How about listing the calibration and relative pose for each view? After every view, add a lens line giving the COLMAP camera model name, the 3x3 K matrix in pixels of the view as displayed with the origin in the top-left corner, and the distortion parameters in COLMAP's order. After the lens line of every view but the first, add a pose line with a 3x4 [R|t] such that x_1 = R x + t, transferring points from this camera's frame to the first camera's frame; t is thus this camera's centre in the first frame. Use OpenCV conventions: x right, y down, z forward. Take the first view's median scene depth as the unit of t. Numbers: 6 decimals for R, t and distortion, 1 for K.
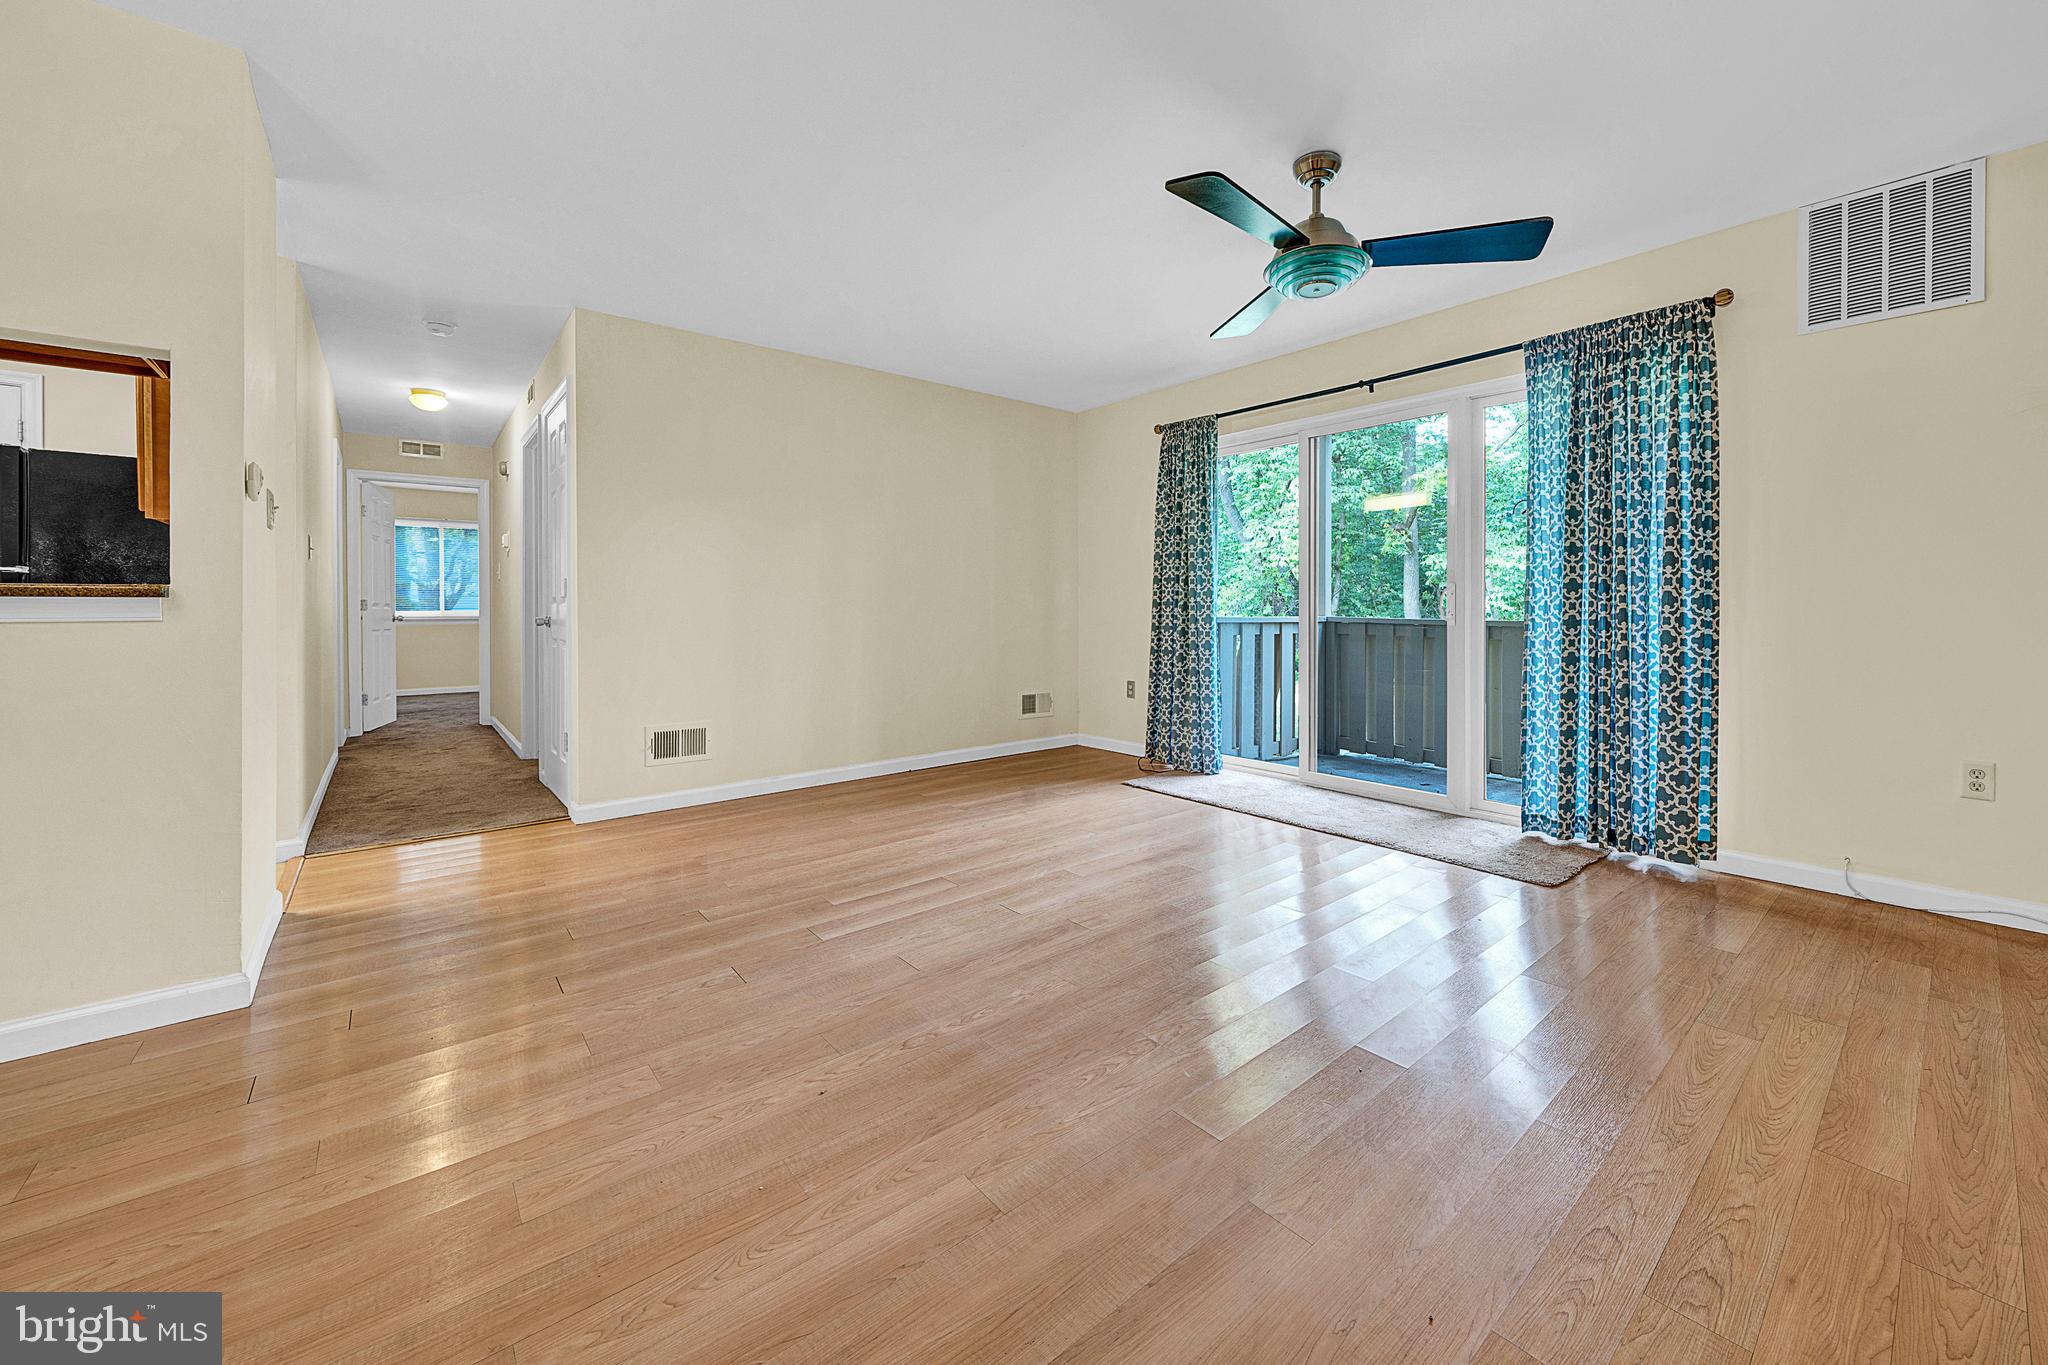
lens RADIAL K [[789.6, 0, 1117.1], [0, 789.6, 611.2], [0, 0, 1]] dist [-0.001672, -0.000186]
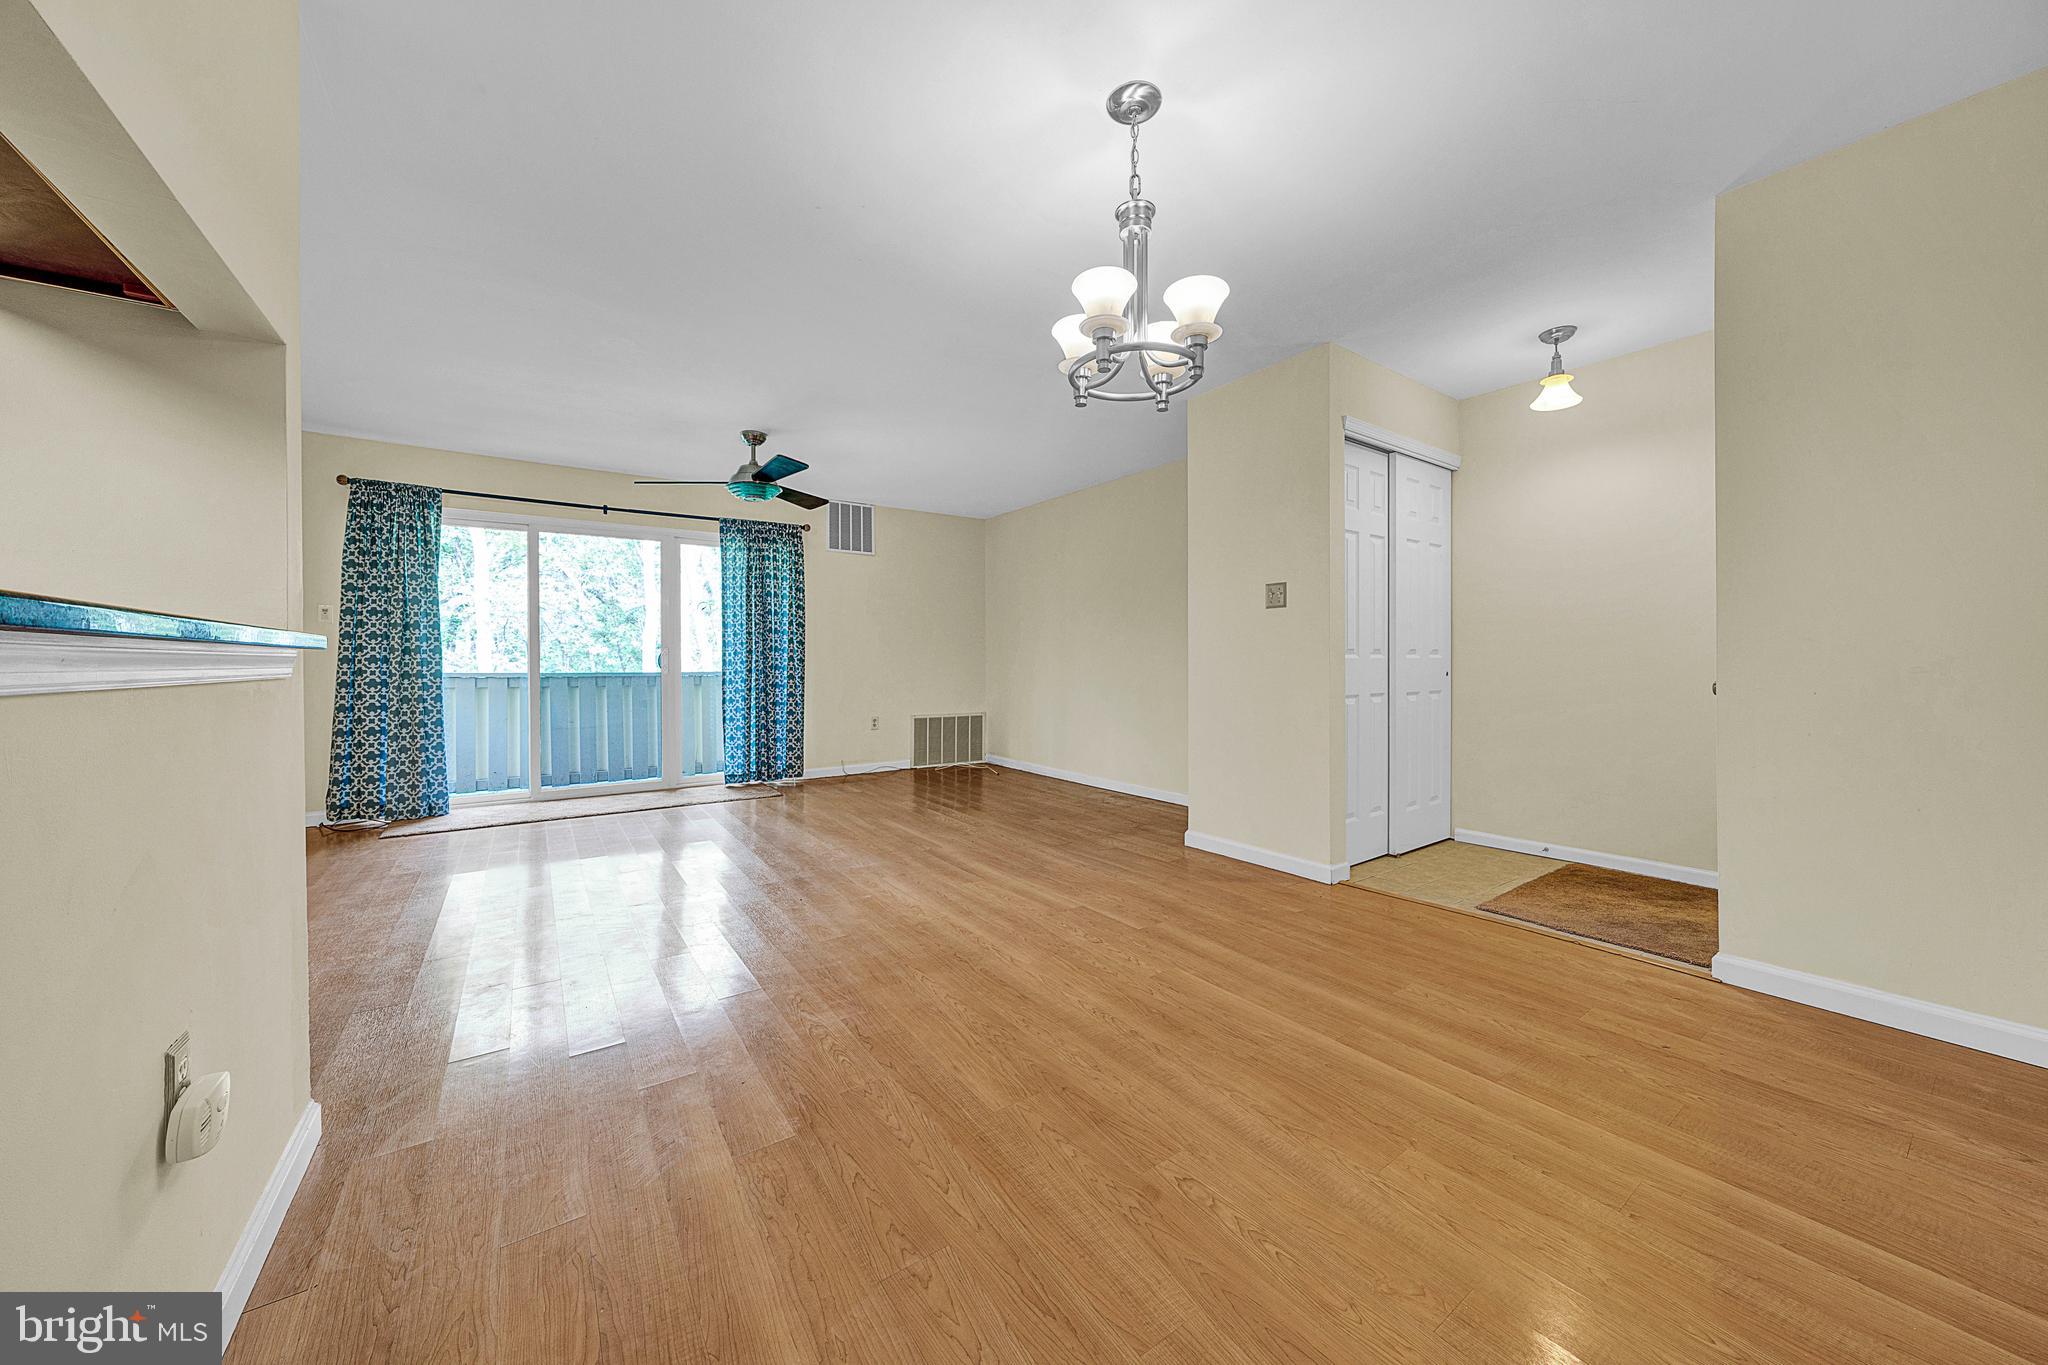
lens RADIAL K [[715.9, 0, 1023.2], [0, 715.9, 668.9], [0, 0, 1]] dist [-0.005952, -0.000012]
pose [[0.136621, -0.009638, 0.990577, -1.122040], [0.006737, 0.999939, 0.008800, -0.000807], [-0.990601, 0.005471, 0.136677, 0.088377]]
